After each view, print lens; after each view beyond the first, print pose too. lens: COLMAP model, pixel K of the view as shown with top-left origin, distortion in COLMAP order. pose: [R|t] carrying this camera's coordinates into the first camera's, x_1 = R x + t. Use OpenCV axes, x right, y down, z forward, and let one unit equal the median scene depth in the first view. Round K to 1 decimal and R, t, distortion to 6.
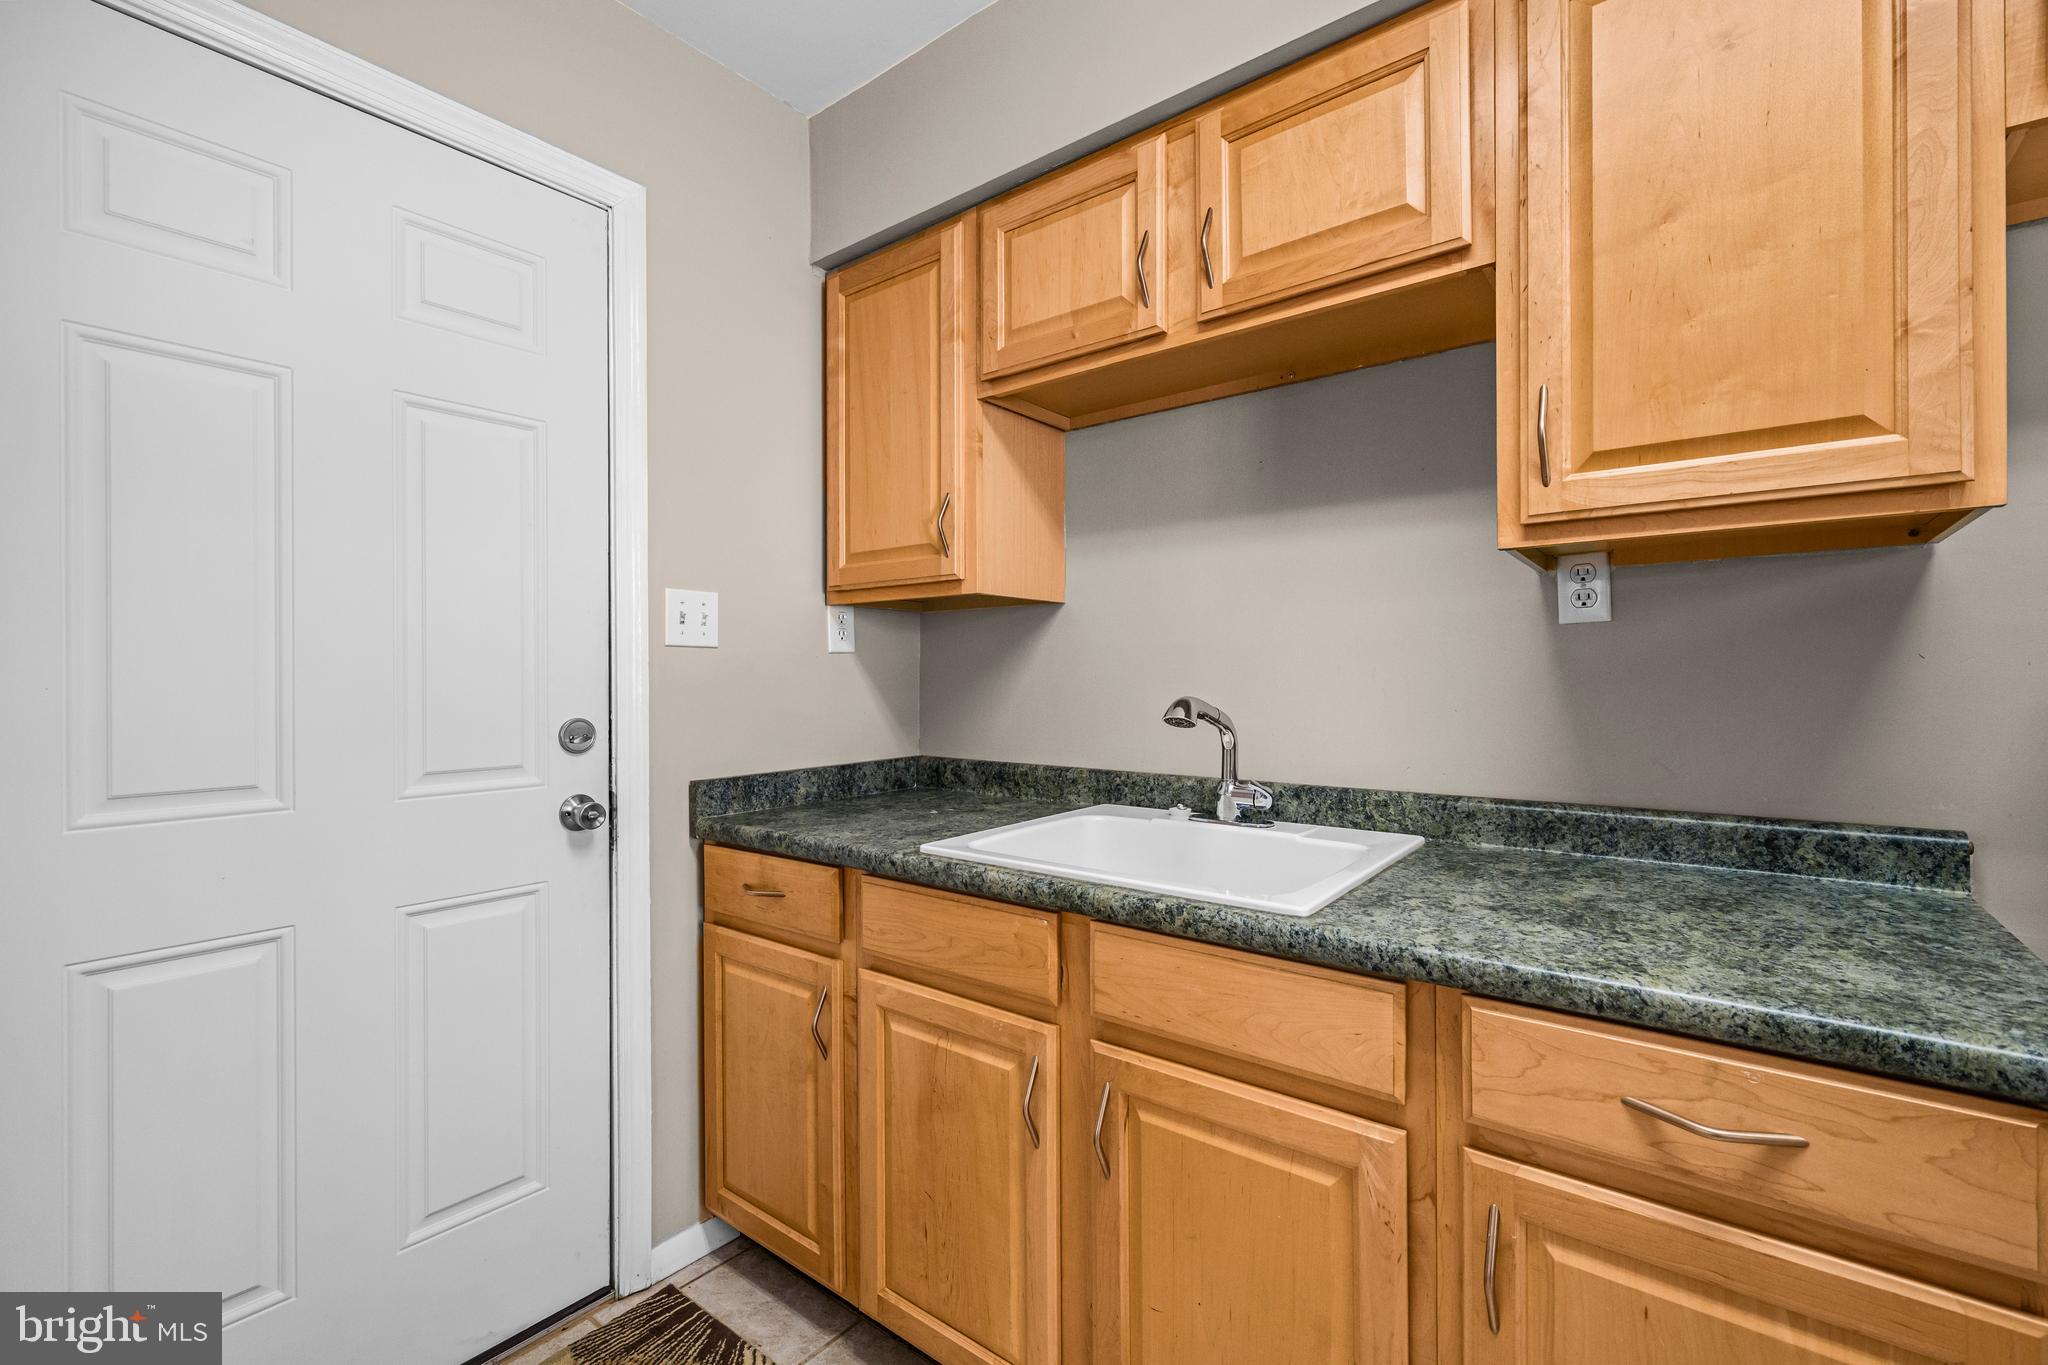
lens RADIAL K [[882.5, 0, 1023.6], [0, 882.5, 674.5], [0, 0, 1]] dist [0.002346, -0.000102]
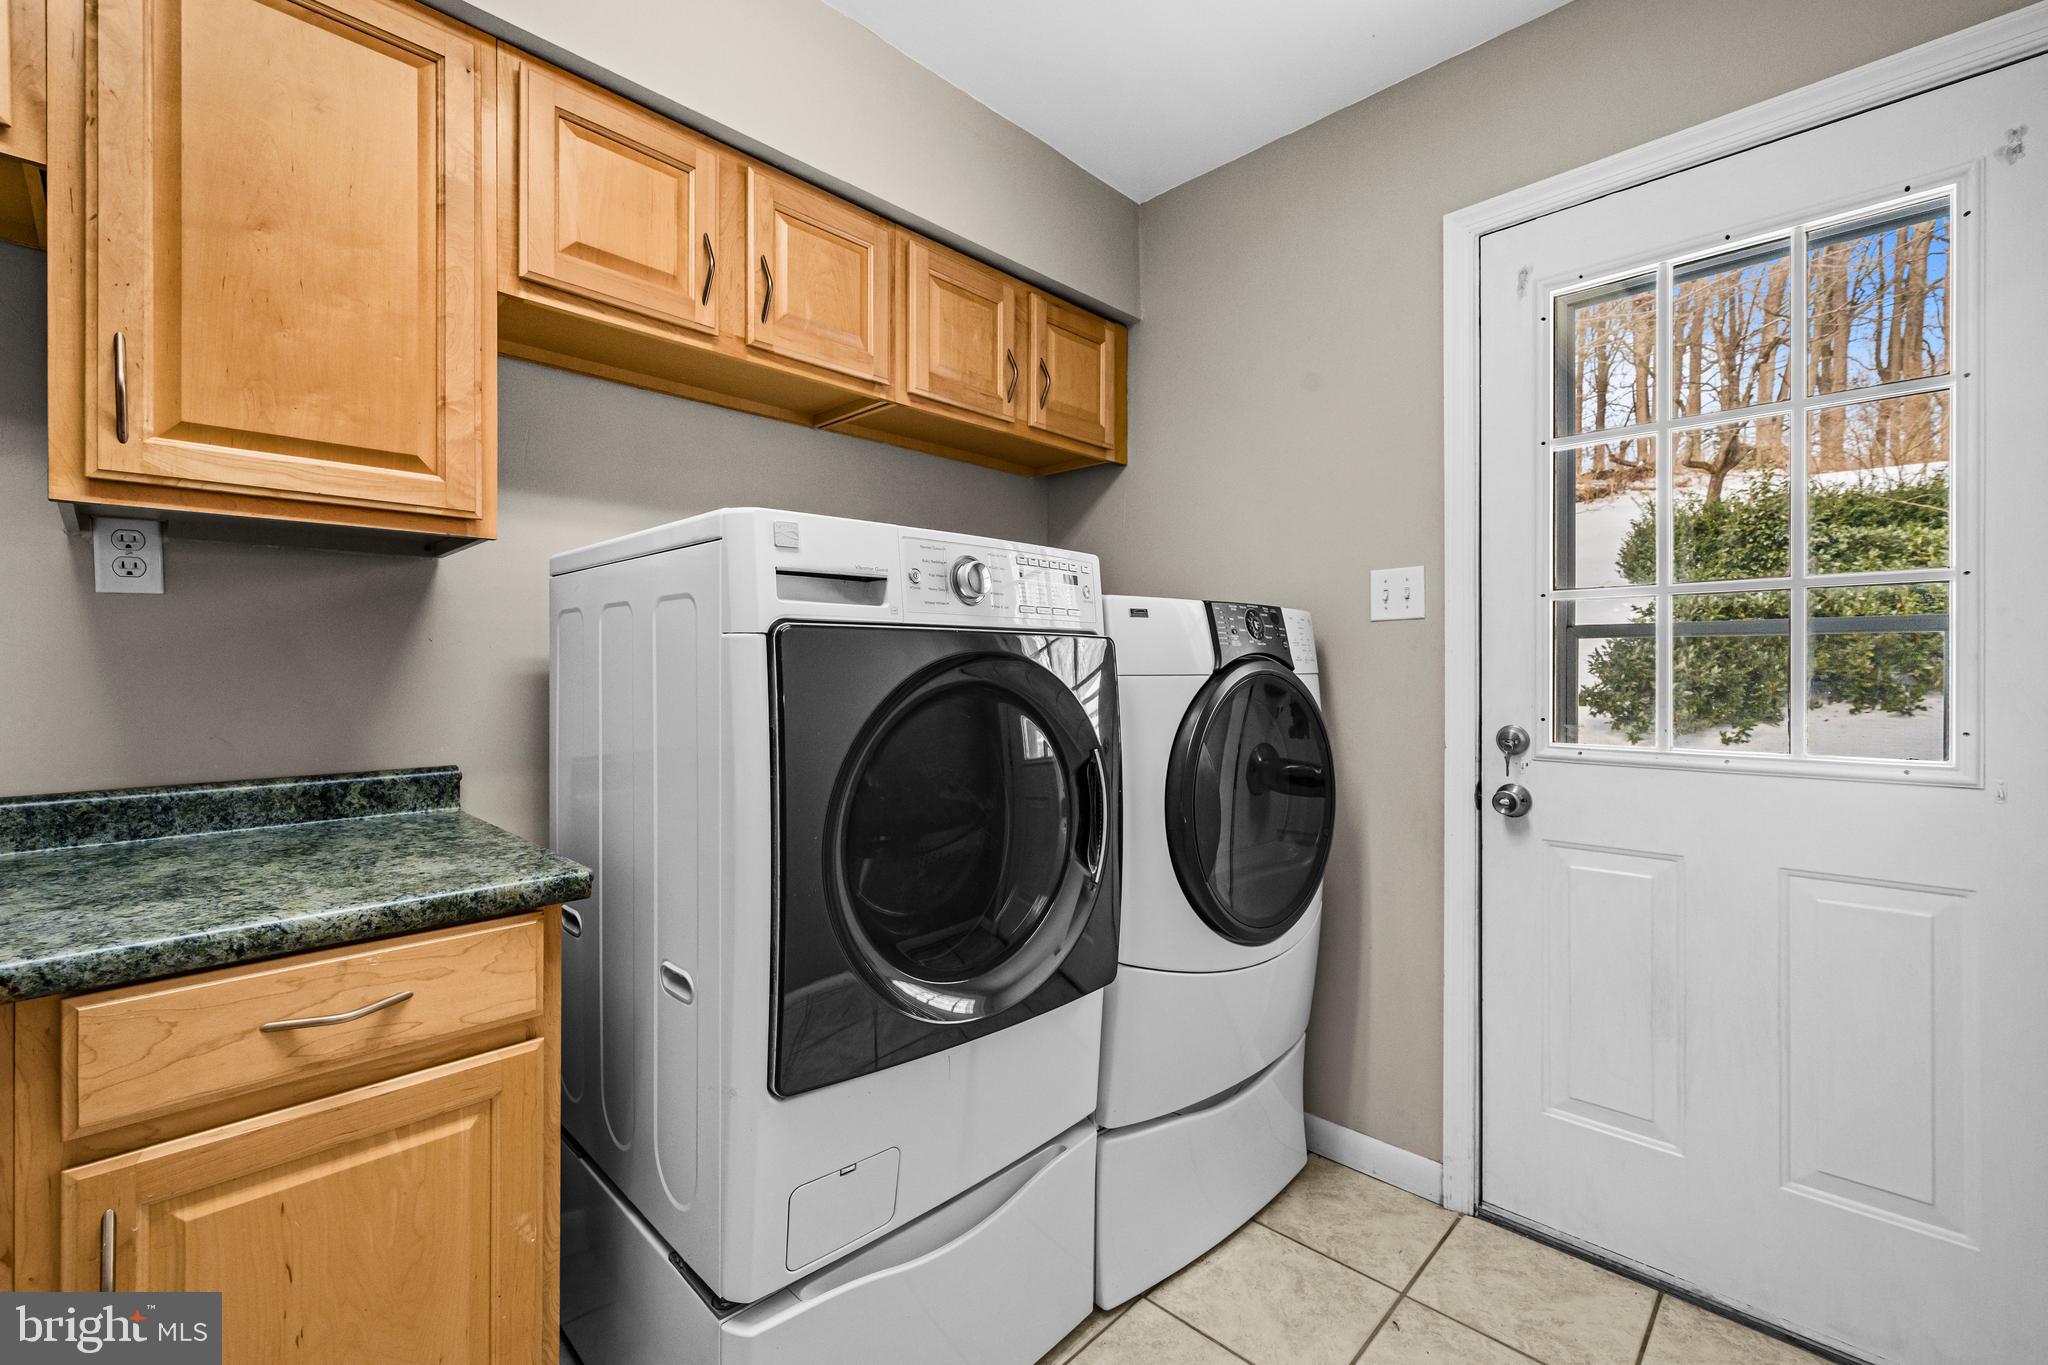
lens RADIAL K [[882.5, 0, 1021.2], [0, 882.5, 672.4], [0, 0, 1]] dist [0.002346, -0.000102]
pose [[0.100778, 0.000426, 0.994909, -0.262782], [-0.003743, 0.999993, -0.000049, 0.027987], [-0.994902, -0.003719, 0.100778, -0.040715]]
